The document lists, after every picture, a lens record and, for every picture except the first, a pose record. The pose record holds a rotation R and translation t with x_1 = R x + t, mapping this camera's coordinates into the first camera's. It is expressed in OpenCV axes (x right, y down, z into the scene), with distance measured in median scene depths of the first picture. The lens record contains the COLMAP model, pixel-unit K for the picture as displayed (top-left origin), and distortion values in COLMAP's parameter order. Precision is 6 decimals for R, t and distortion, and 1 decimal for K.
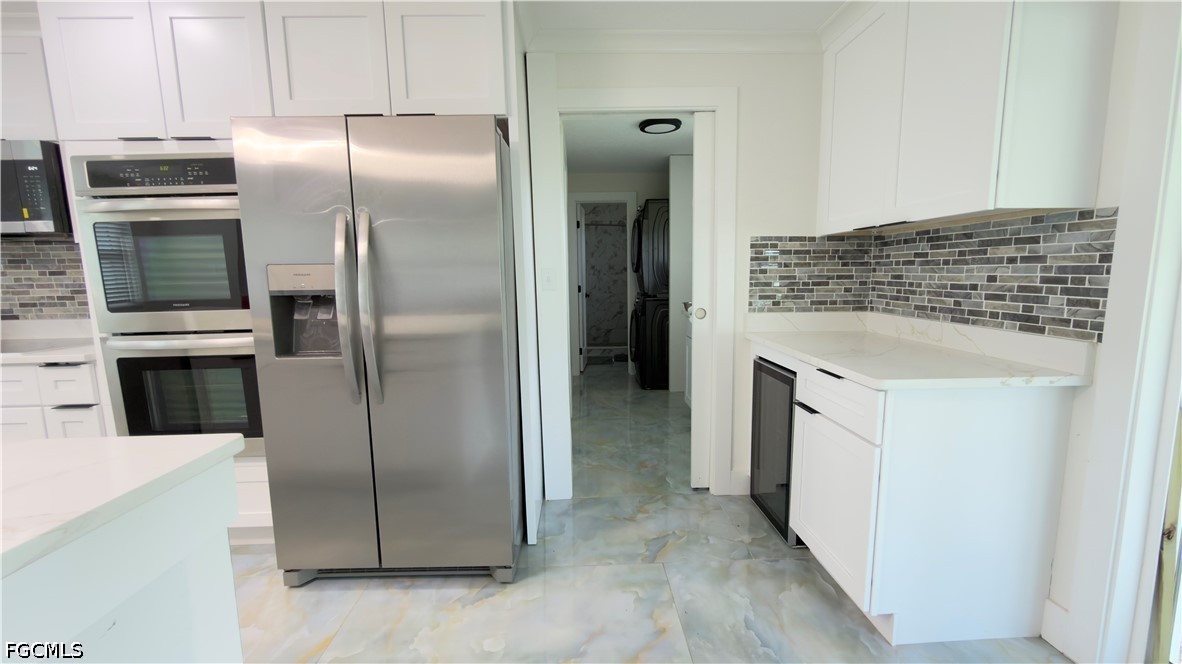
lens RADIAL K [[469.4, 0, 591.8], [0, 469.4, 335.3], [0, 0, 1]] dist [-0.001807, 0.000433]
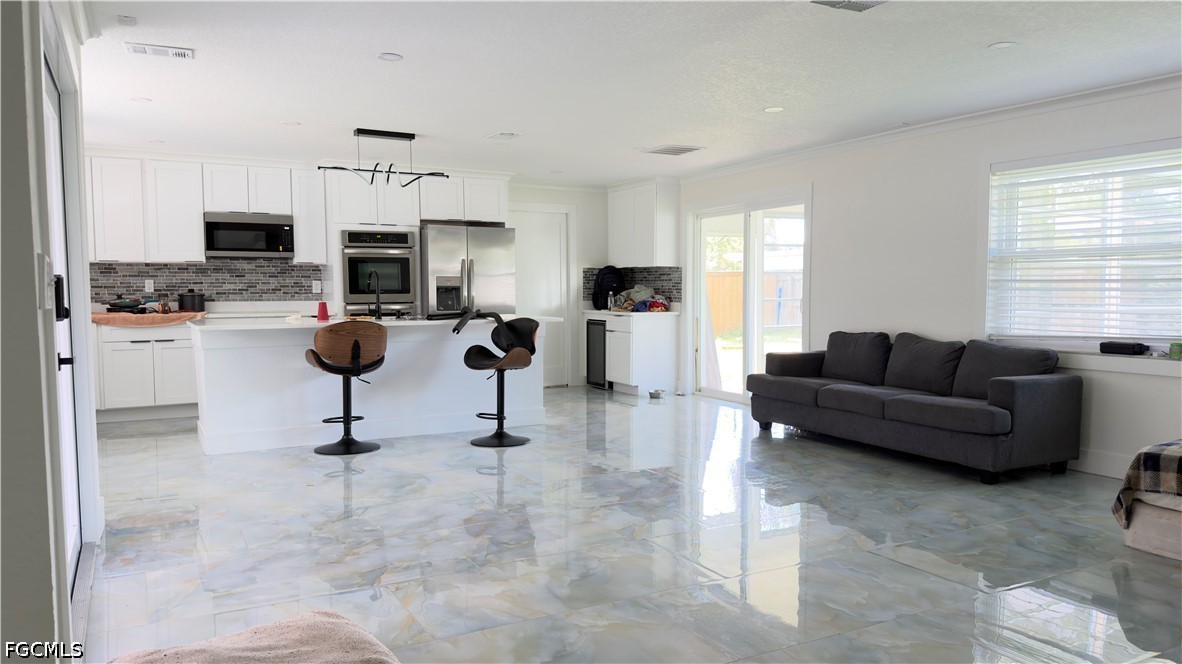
lens RADIAL K [[815.4, 0, 606.9], [0, 815.4, 337.7], [0, 0, 1]] dist [0.058400, -0.091981]
pose [[0.884755, -0.013121, 0.465872, -1.675770], [0.046827, 0.997048, -0.060849, 0.448253], [-0.463699, 0.075652, 0.882757, -3.005491]]
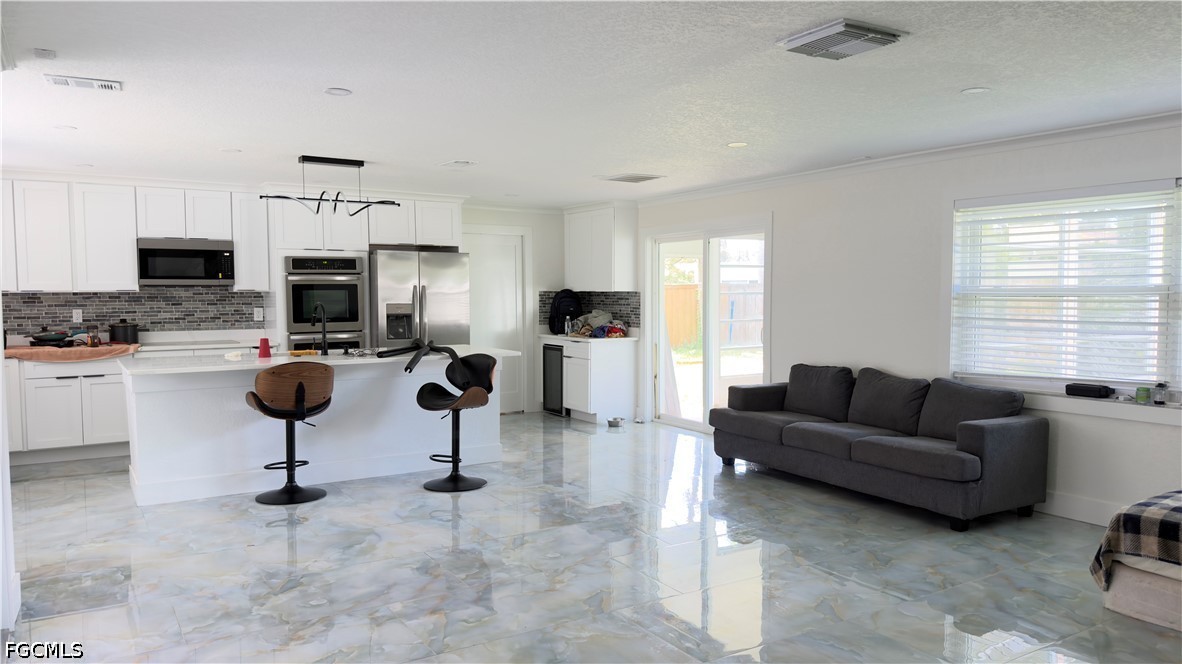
lens RADIAL K [[815.4, 0, 606.9], [0, 815.4, 337.7], [0, 0, 1]] dist [0.058400, -0.091981]
pose [[0.855514, -0.013063, 0.517614, -1.653502], [0.054166, 0.996455, -0.064377, 0.330603], [-0.514938, 0.083112, 0.853189, -2.912733]]
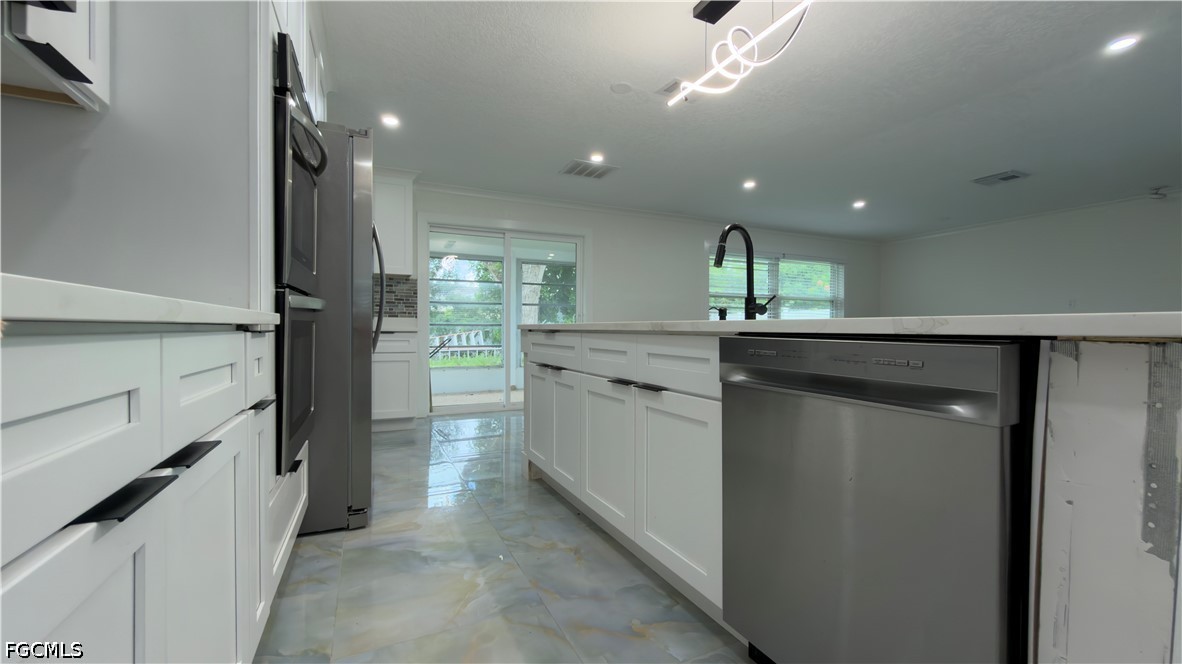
lens RADIAL K [[469.4, 0, 591.8], [0, 469.4, 335.3], [0, 0, 1]] dist [-0.001807, 0.000433]
pose [[-0.393803, 0.002157, 0.919192, -1.714559], [0.123811, 0.991009, 0.050718, 0.084134], [-0.910818, 0.133779, -0.390529, 0.803436]]
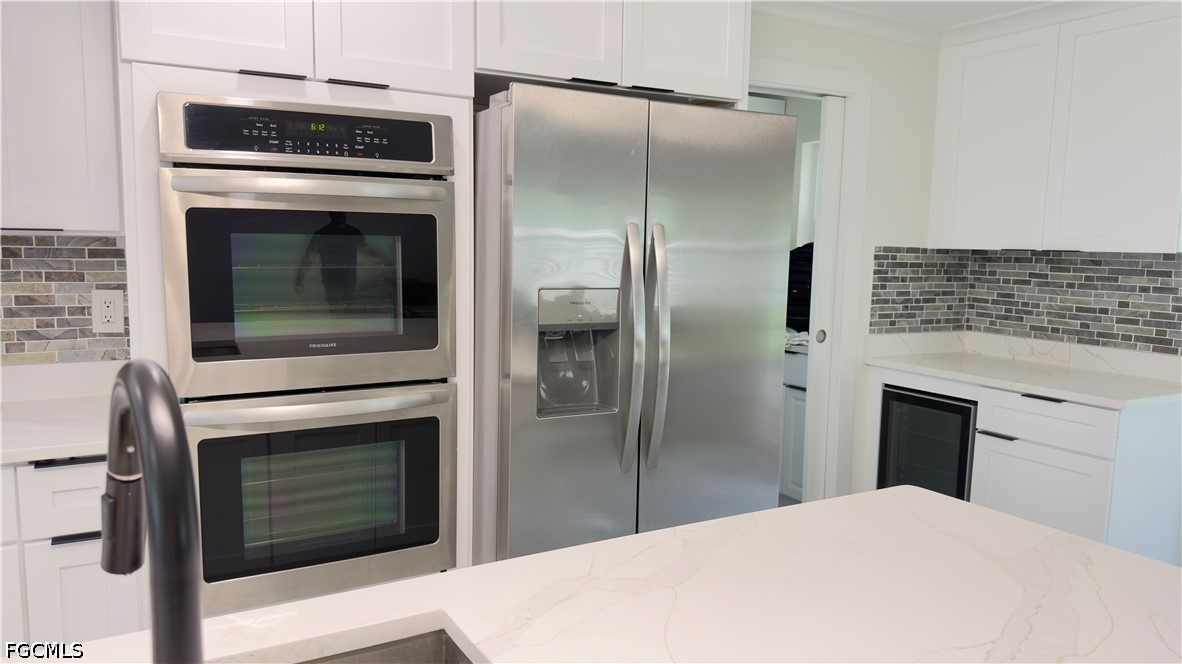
lens RADIAL K [[836.6, 0, 590.6], [0, 836.6, 348.2], [0, 0, 1]] dist [0.005959, -0.003647]
pose [[0.883129, -0.026825, 0.468363, -1.003001], [0.028884, 0.999579, 0.002788, -0.050845], [-0.468241, 0.011066, 0.883532, -0.130016]]
